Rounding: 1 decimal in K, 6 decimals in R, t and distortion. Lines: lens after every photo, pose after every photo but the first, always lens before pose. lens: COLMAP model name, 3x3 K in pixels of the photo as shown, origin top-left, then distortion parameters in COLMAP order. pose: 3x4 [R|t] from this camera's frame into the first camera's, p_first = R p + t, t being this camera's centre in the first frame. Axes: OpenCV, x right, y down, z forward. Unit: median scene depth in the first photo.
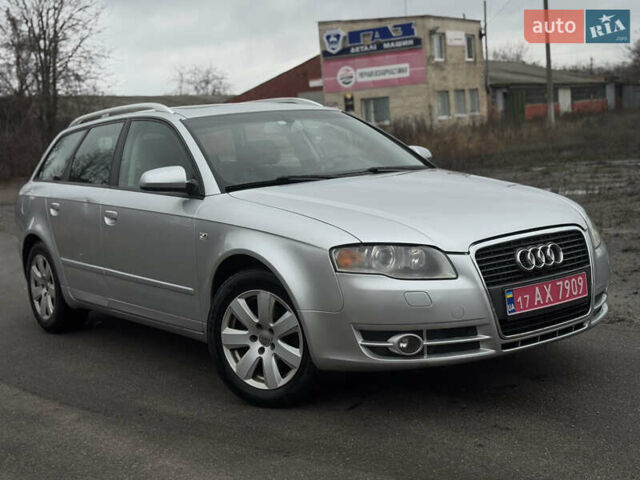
lens RADIAL K [[895.0, 0, 316.2], [0, 895.0, 237.4], [0, 0, 1]] dist [0.107178, 0.000000]
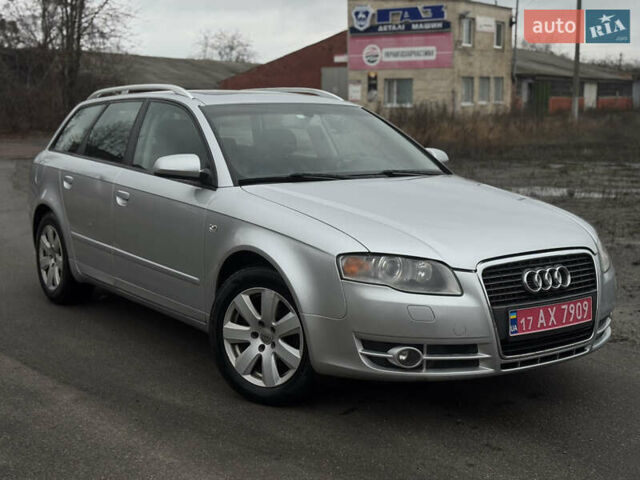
lens RADIAL K [[895.0, 0, 318.7], [0, 895.0, 242.4], [0, 0, 1]] dist [0.107178, 0.000000]
pose [[0.996748, 0.080141, -0.008421, 0.001505], [-0.079804, 0.996208, 0.034663, -0.030515], [0.011167, -0.033879, 0.999364, 0.002040]]
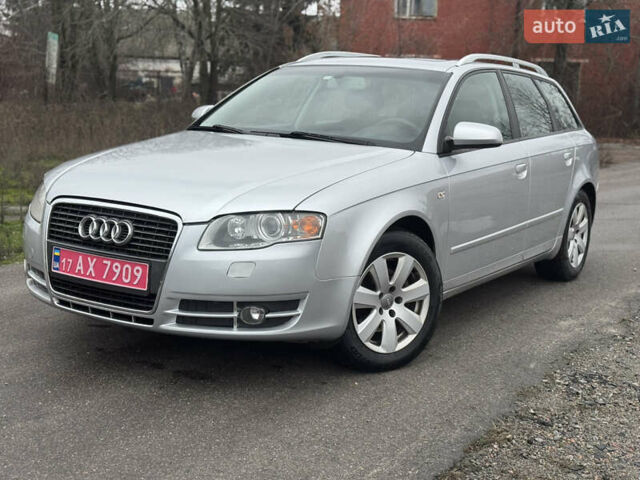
lens RADIAL K [[895.0, 0, 324.3], [0, 895.0, 241.4], [0, 0, 1]] dist [0.107178, 0.000000]
pose [[0.358989, 0.244590, -0.900723, 1.102521], [-0.177308, 0.965350, 0.191472, -0.176015], [0.916345, 0.090969, 0.389918, 0.776146]]
